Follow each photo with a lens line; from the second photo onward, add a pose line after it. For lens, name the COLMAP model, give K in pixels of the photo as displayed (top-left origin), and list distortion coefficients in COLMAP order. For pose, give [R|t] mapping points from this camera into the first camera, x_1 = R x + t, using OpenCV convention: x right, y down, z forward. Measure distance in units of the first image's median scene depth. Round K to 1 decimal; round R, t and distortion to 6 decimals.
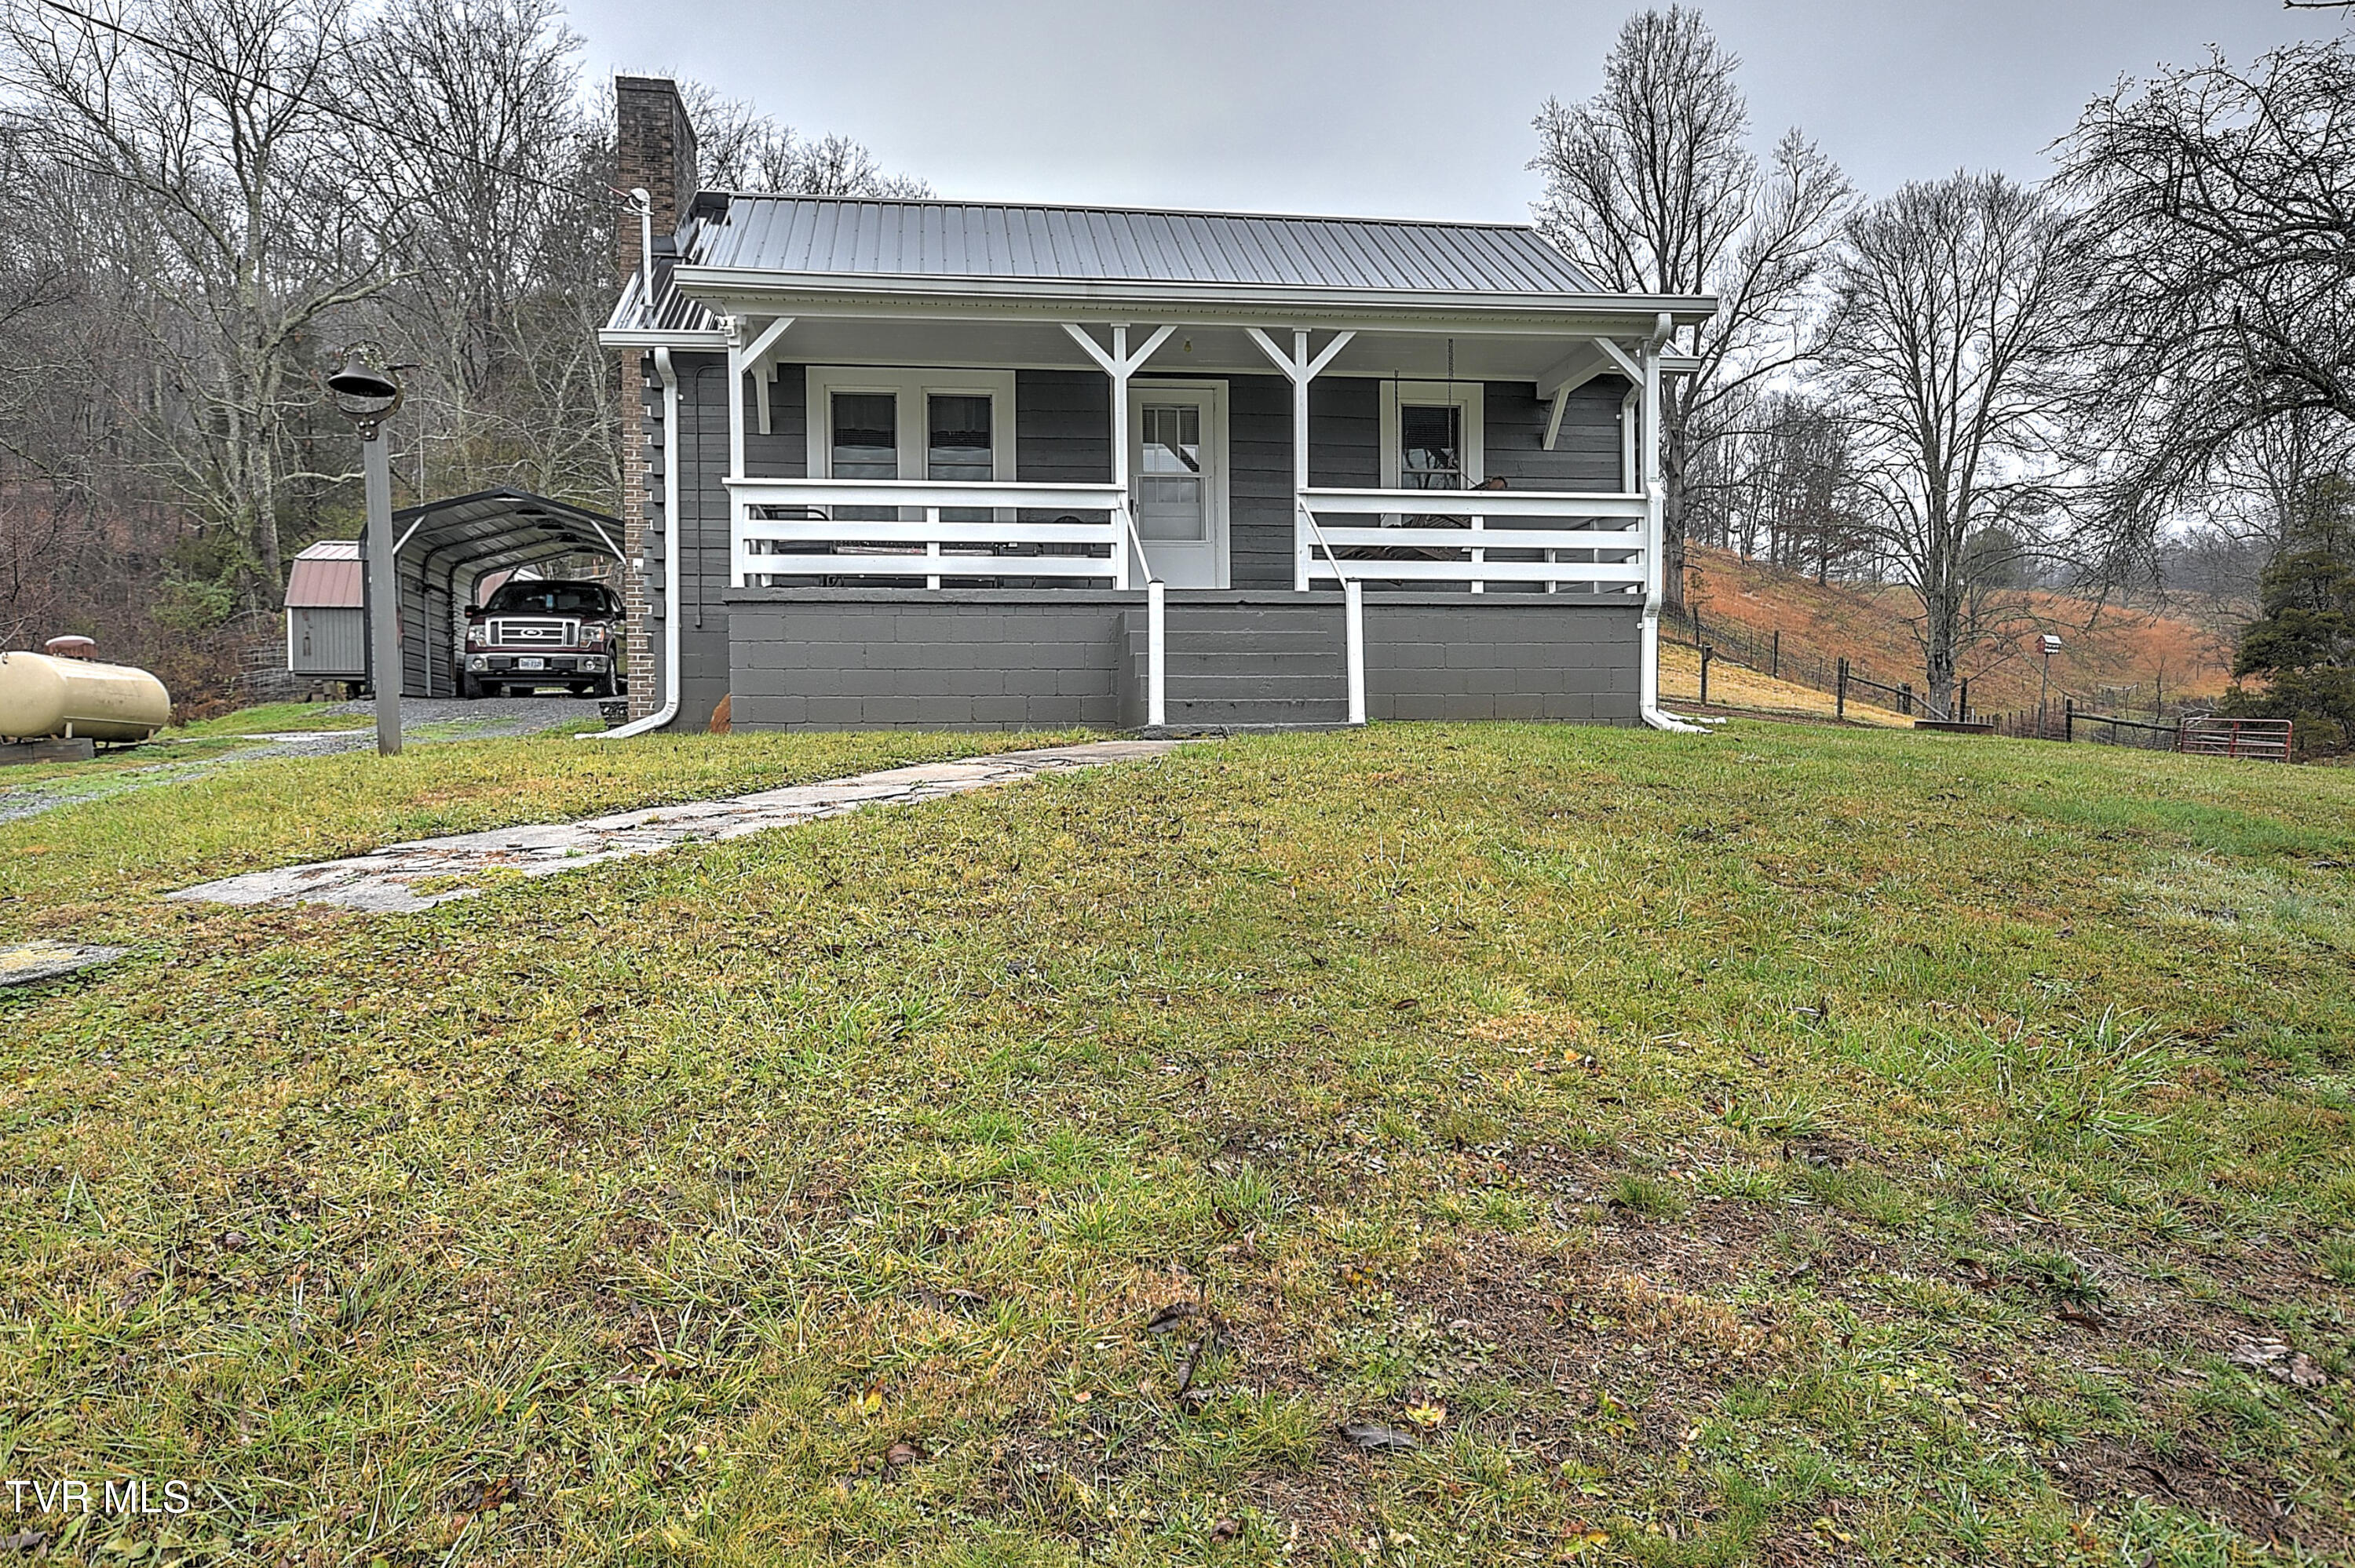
lens RADIAL K [[1620.9, 0, 1146.6], [0, 1620.9, 778.0], [0, 0, 1]] dist [0.037586, 0.004738]
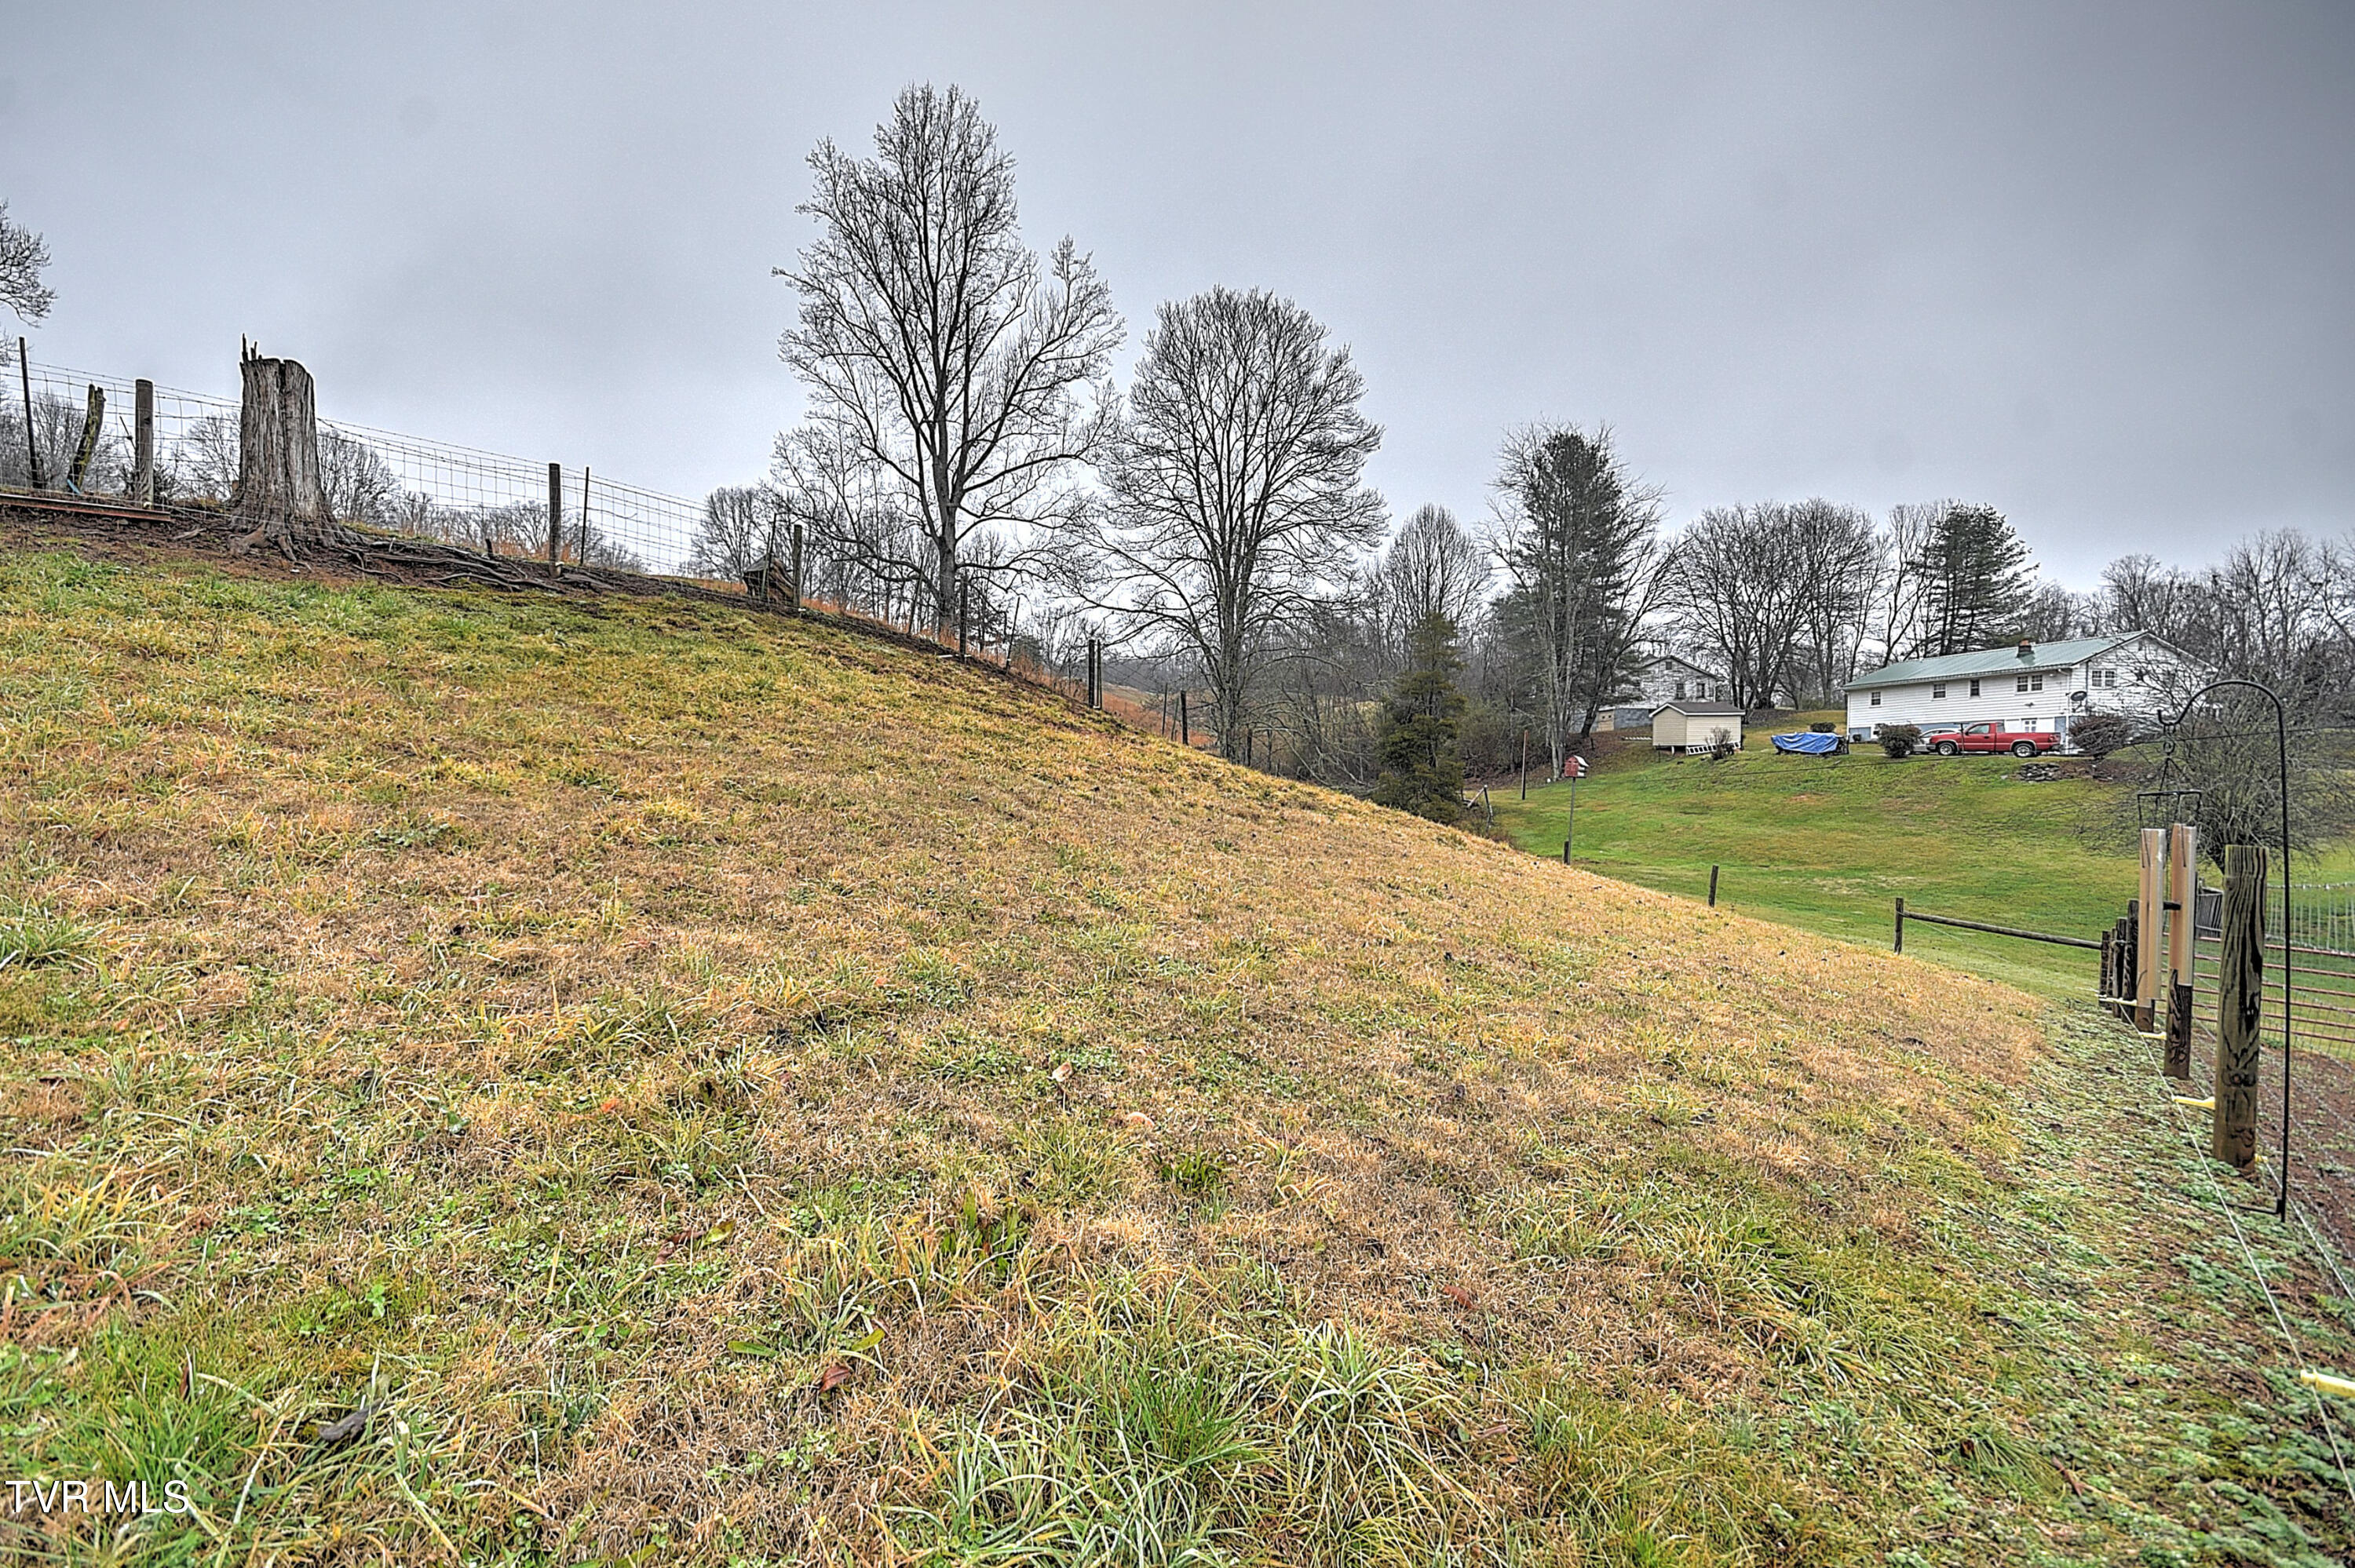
lens RADIAL K [[1030.2, 0, 1171.8], [0, 1030.2, 780.1], [0, 0, 1]] dist [0.015169, -0.005555]
pose [[0.785933, 0.004534, 0.618295, 0.063427], [-0.004946, 0.999987, -0.001047, -0.080835], [-0.618292, -0.002235, 0.785946, 0.780447]]
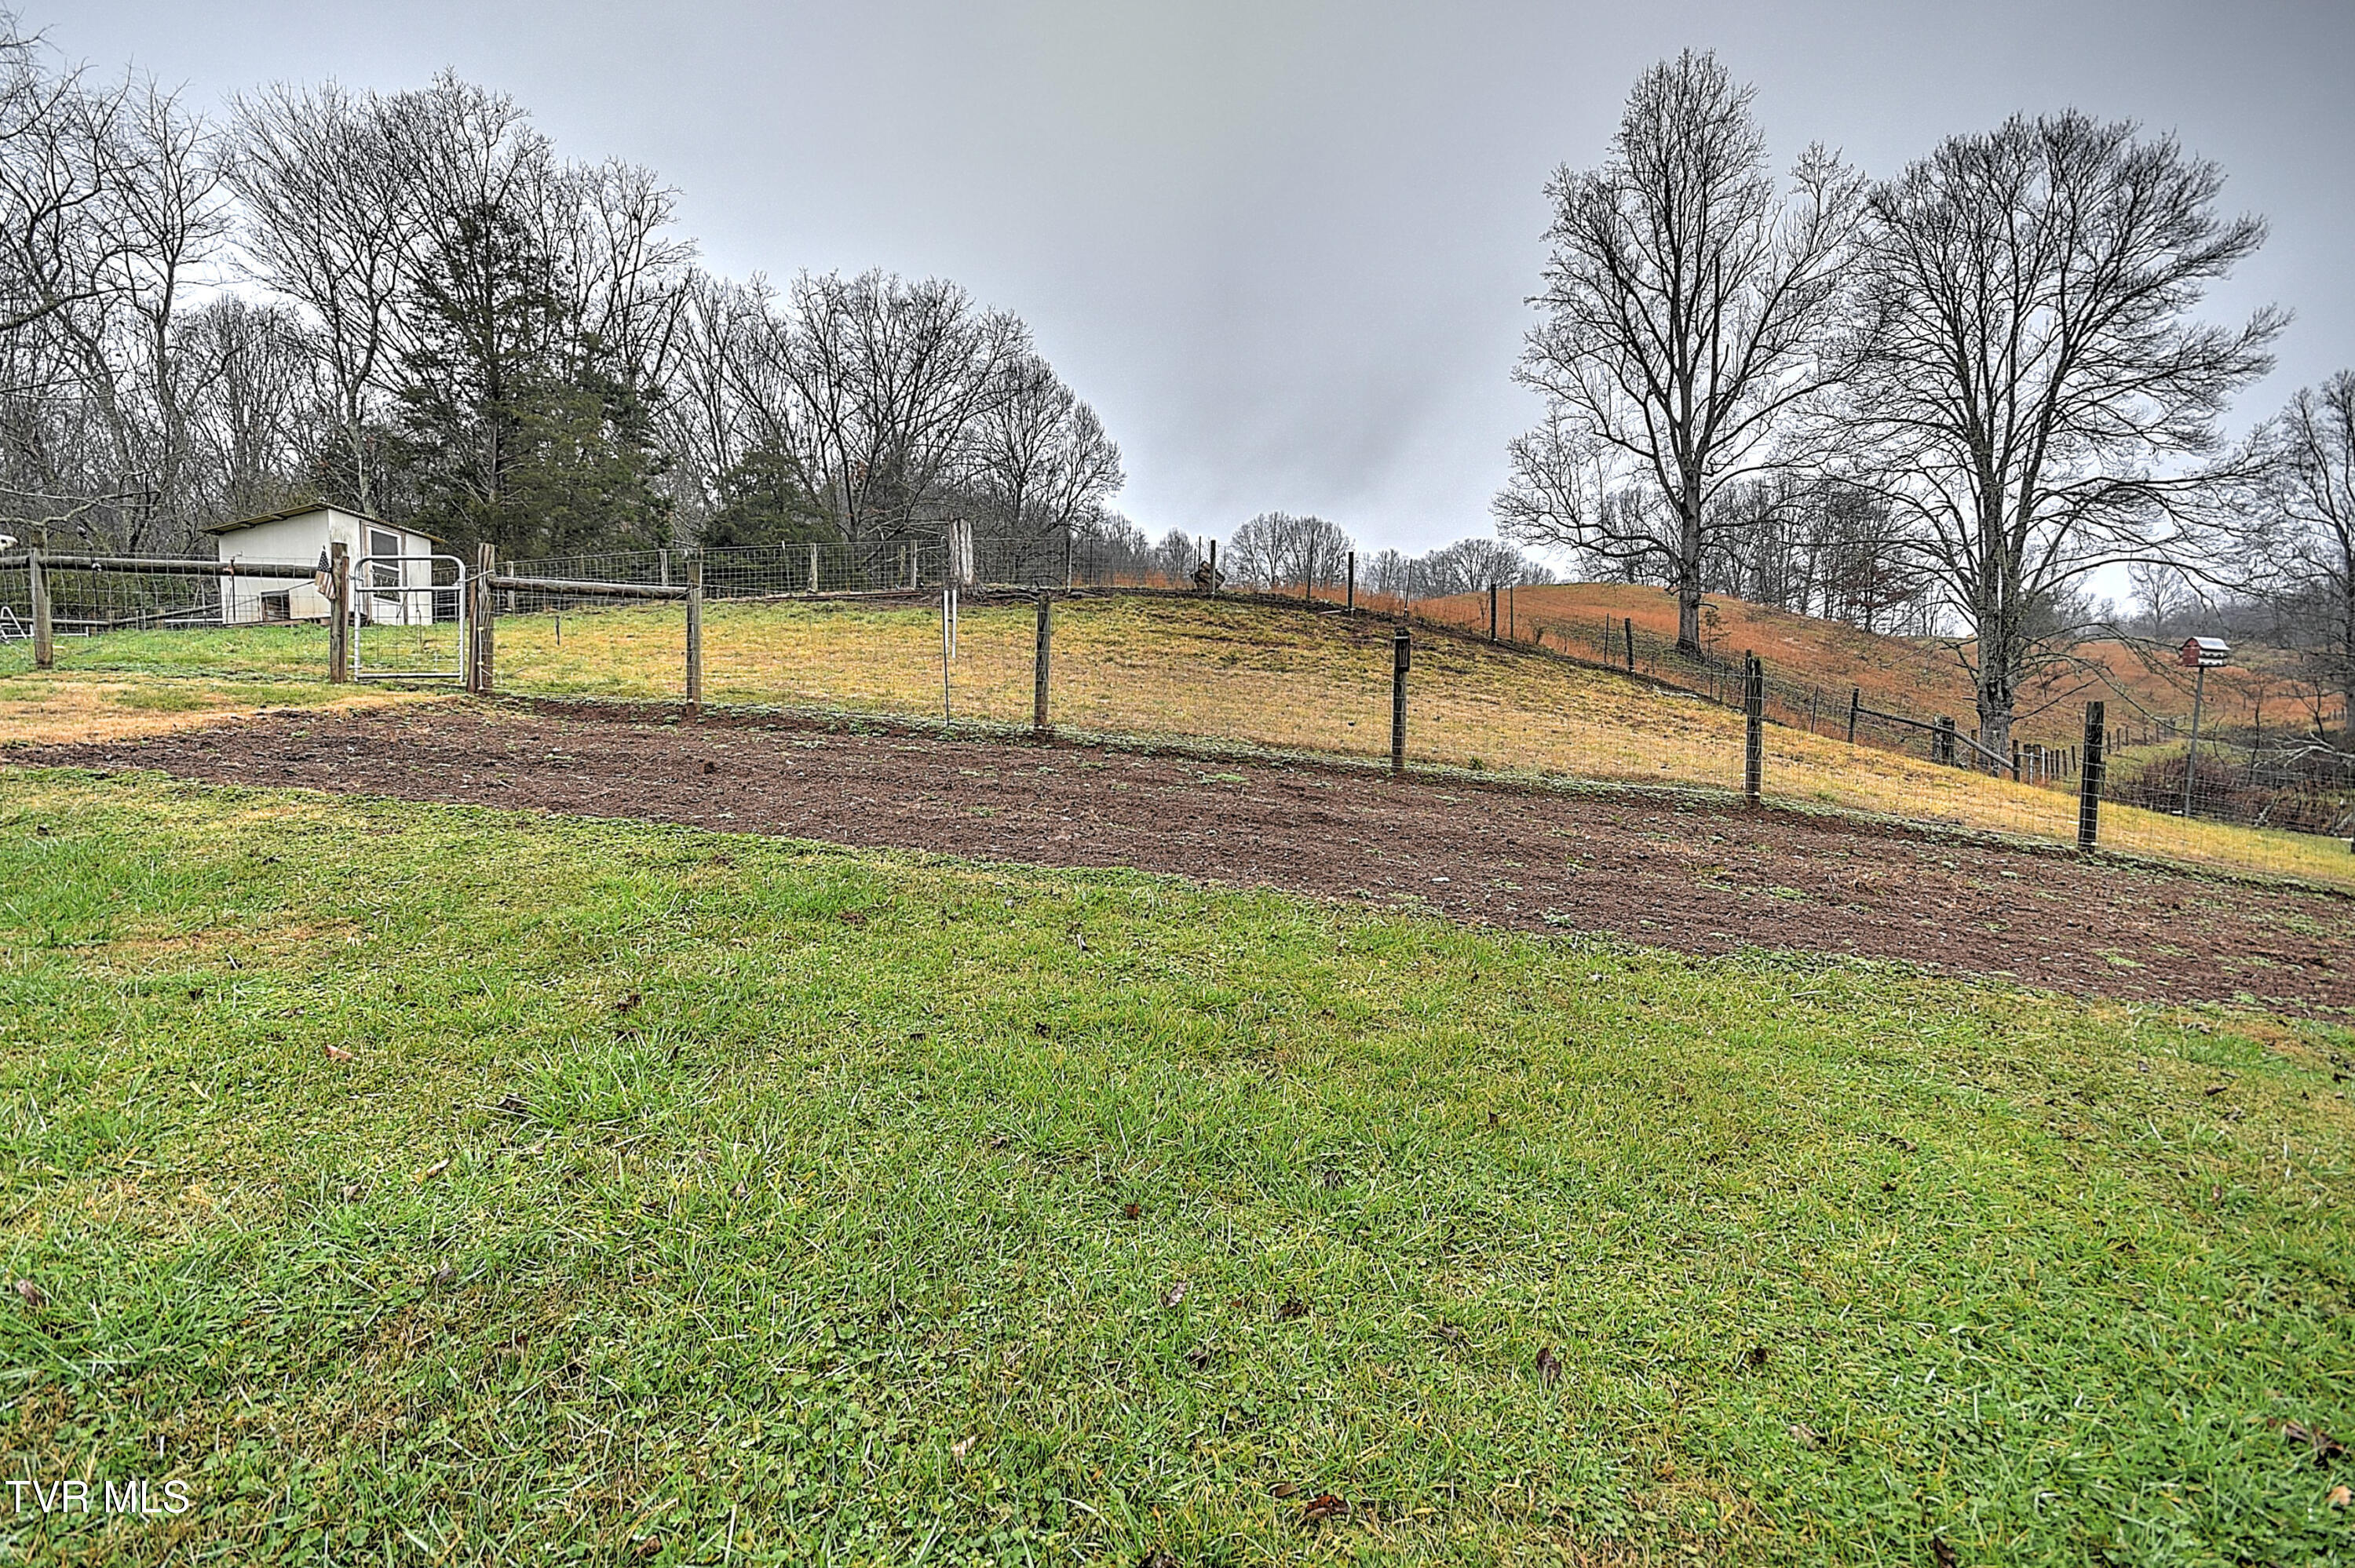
lens RADIAL K [[1030.2, 0, 1154.3], [0, 1030.2, 782.9], [0, 0, 1]] dist [0.015169, -0.005555]
pose [[0.975127, 0.001716, -0.221641, 0.275331], [-0.002544, 0.999991, -0.003448, -0.032628], [0.221633, 0.003926, 0.975122, 0.580897]]
